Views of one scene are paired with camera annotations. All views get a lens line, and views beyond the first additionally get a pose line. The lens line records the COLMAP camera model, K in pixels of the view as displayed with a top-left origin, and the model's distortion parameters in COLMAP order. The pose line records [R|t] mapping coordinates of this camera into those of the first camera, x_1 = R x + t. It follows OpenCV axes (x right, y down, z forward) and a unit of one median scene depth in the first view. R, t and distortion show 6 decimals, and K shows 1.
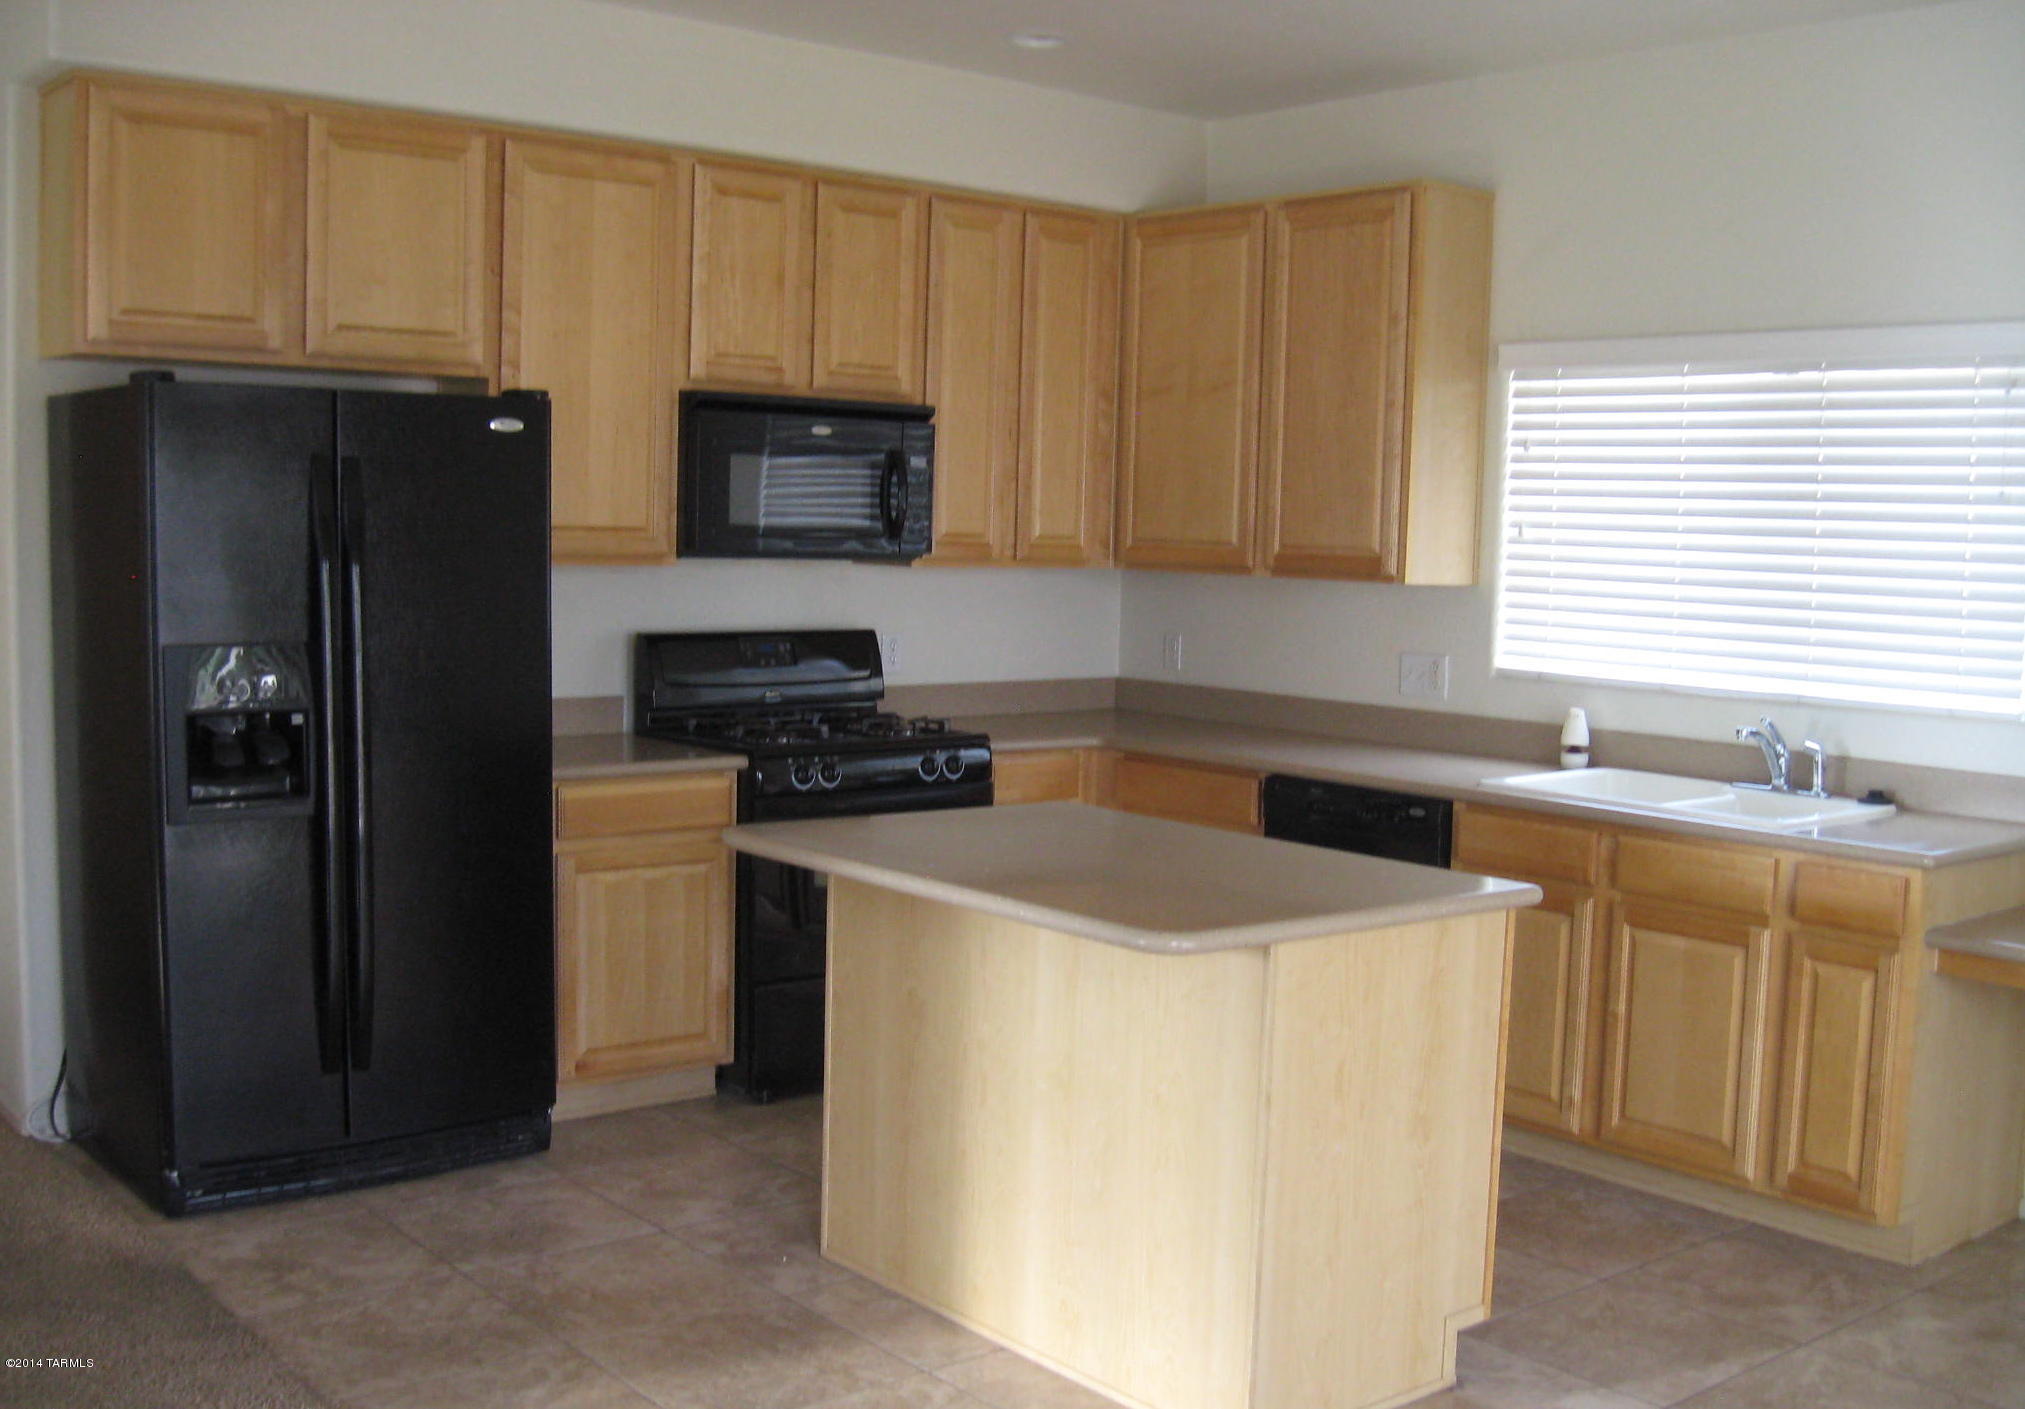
lens RADIAL K [[2180.3, 0, 1014.0], [0, 2180.3, 733.7], [0, 0, 1]] dist [-0.094021, -0.001559]
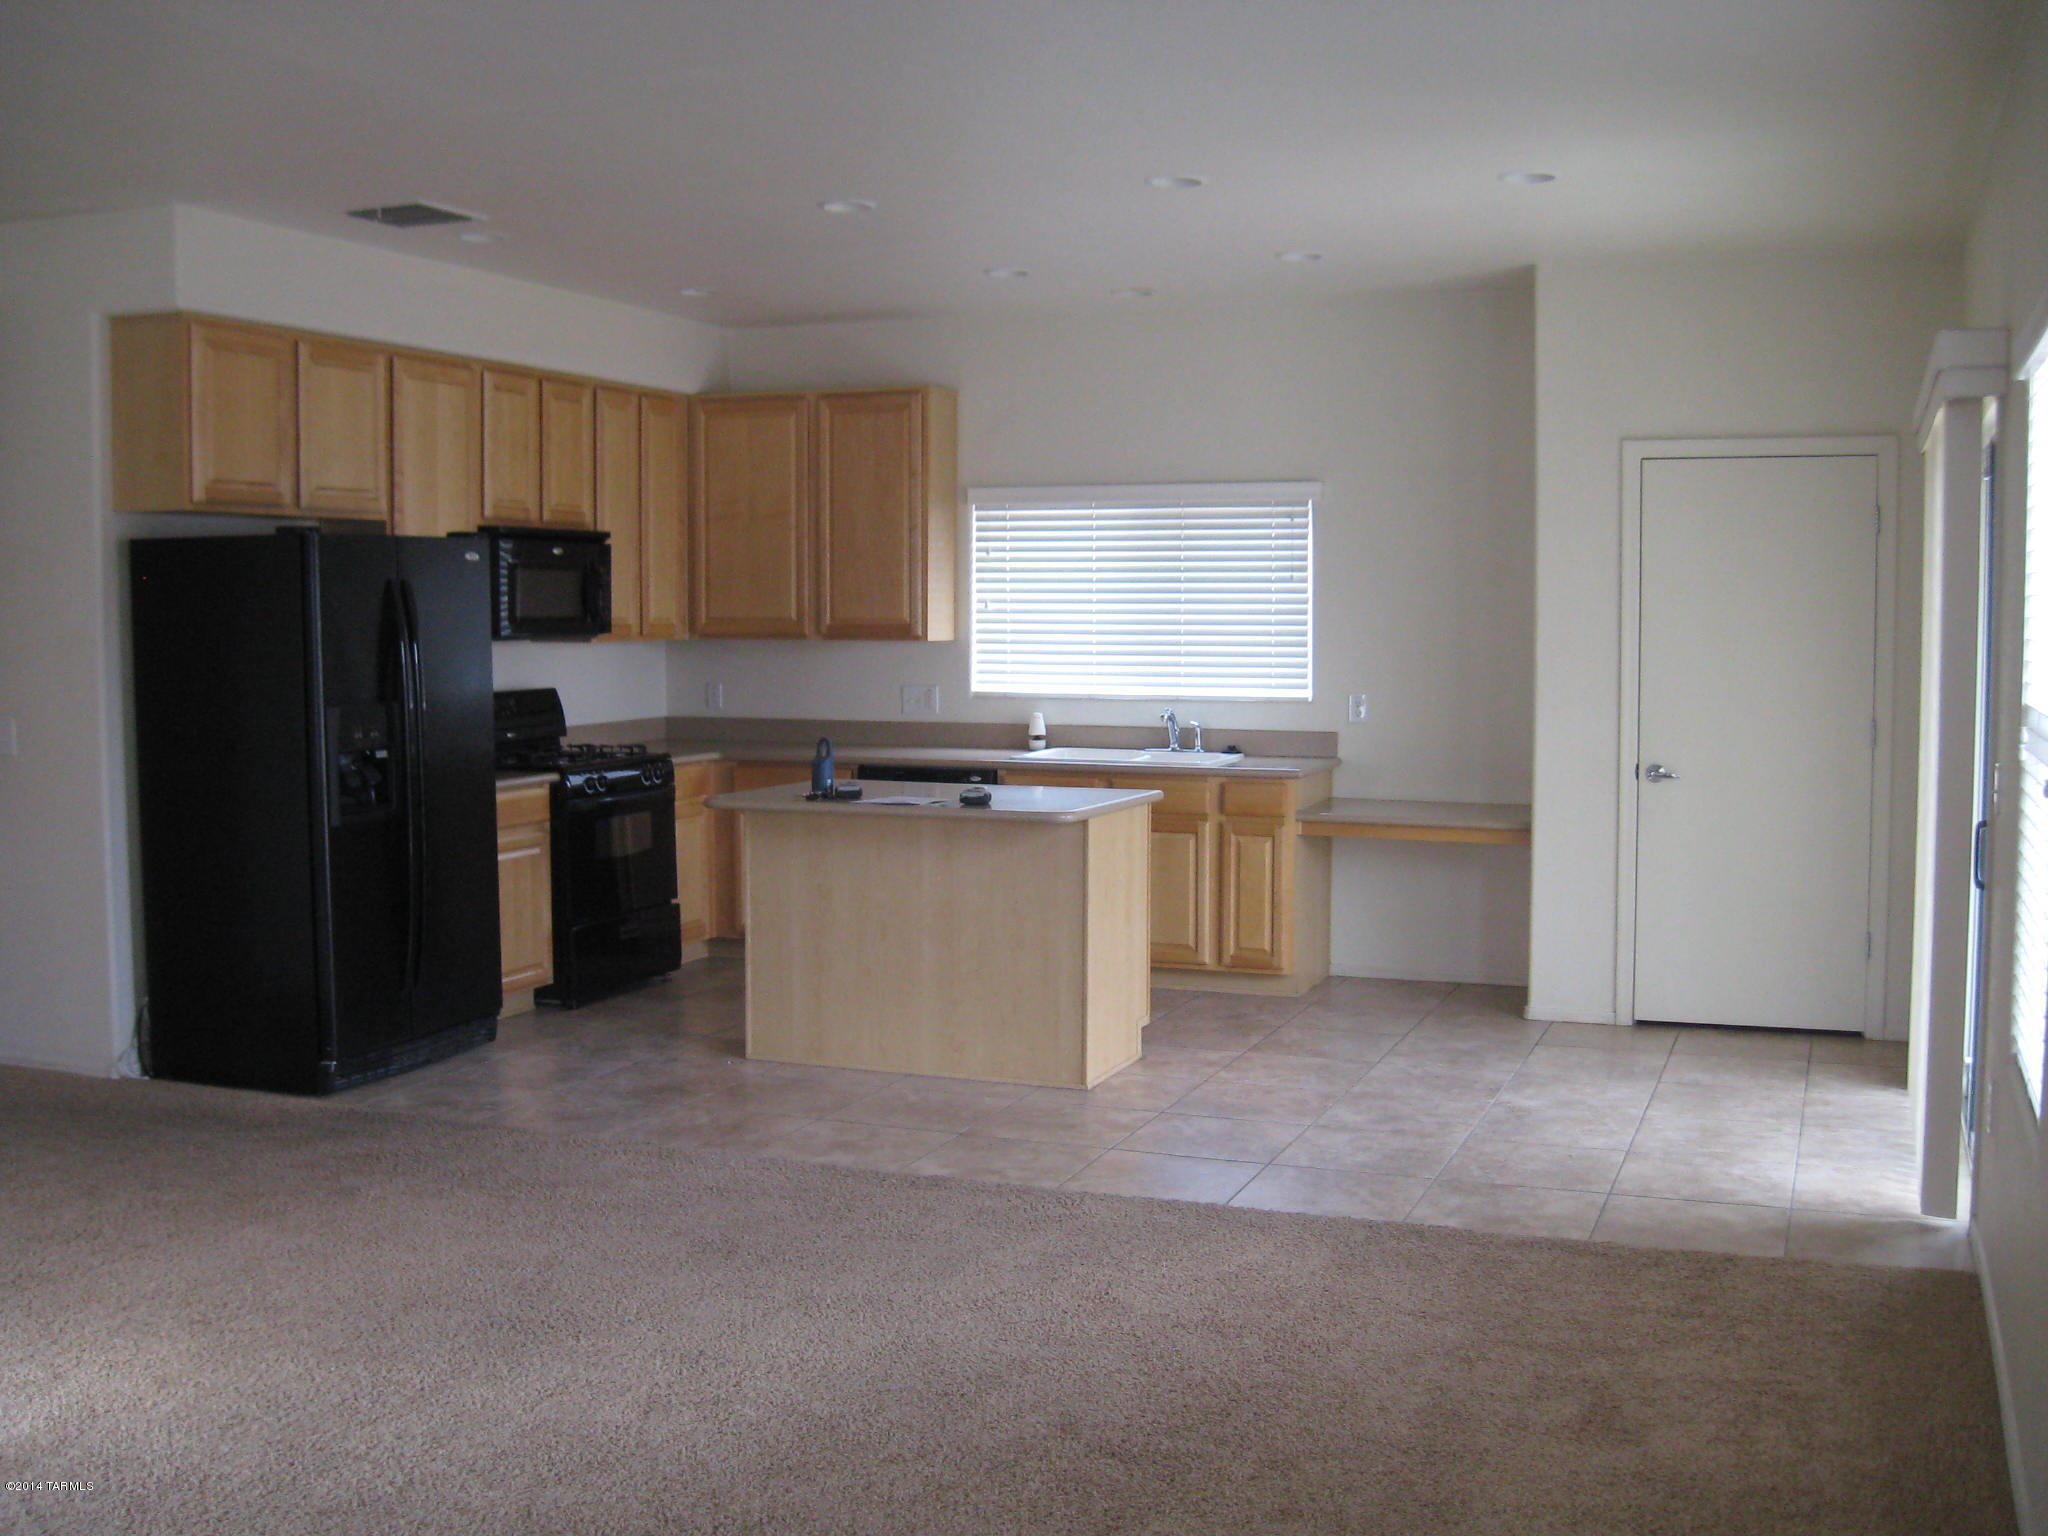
lens RADIAL K [[2123.4, 0, 1024.0], [0, 2123.4, 768.0], [0, 0, 1]] dist [-0.110029, 0.049042]
pose [[0.882110, -0.063674, 0.466720, -0.482353], [0.069773, 0.997554, 0.004222, 0.021707], [-0.465847, 0.028840, 0.884395, -0.393663]]
